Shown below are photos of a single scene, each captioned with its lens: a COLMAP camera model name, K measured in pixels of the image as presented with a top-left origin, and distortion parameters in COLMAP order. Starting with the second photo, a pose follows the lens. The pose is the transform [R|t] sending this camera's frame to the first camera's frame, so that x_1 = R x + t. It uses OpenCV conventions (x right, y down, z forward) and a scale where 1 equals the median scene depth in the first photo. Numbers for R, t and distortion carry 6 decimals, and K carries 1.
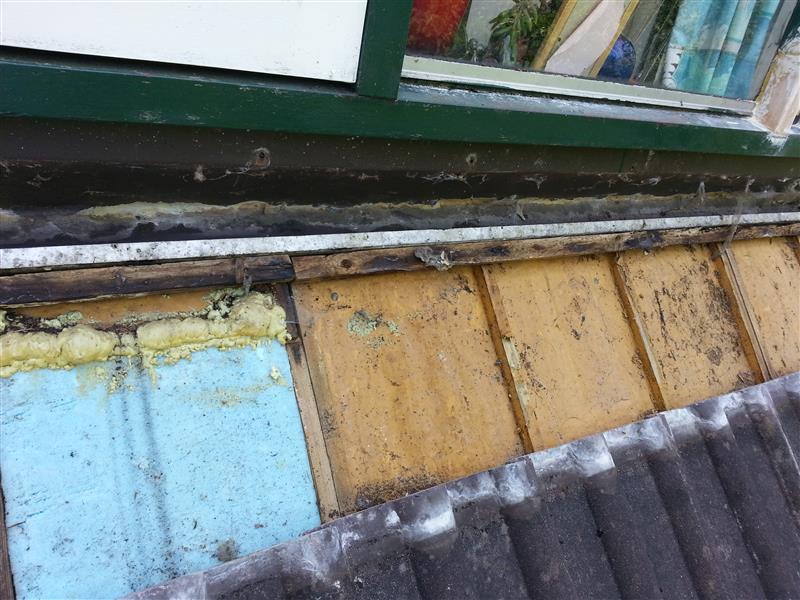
lens RADIAL K [[645.9, 0, 400.0], [0, 645.9, 300.0], [0, 0, 1]] dist [0.009320, -0.002784]
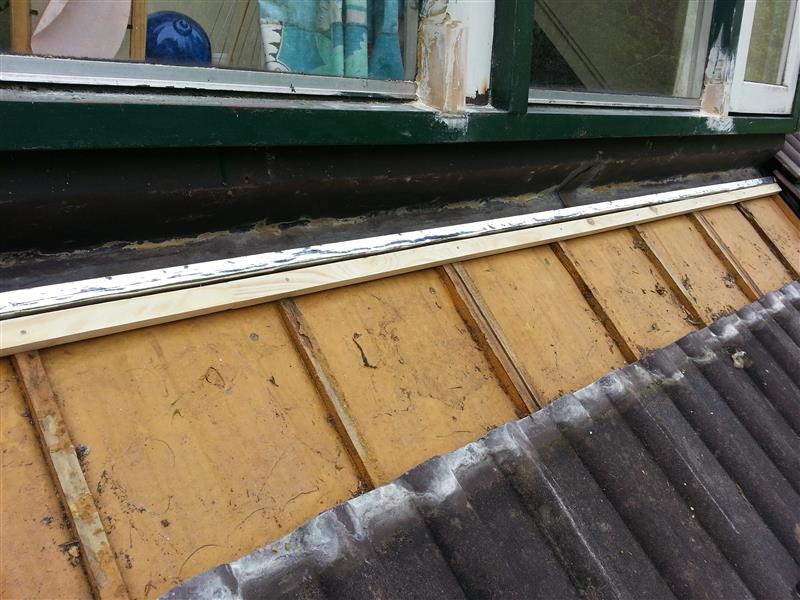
lens RADIAL K [[635.9, 0, 400.0], [0, 635.9, 300.0], [0, 0, 1]] dist [0.071478, -0.003636]
pose [[0.969439, -0.211980, 0.123502, 0.394324], [0.228315, 0.963763, -0.137963, 0.070298], [-0.089781, 0.161944, 0.982707, 0.267666]]
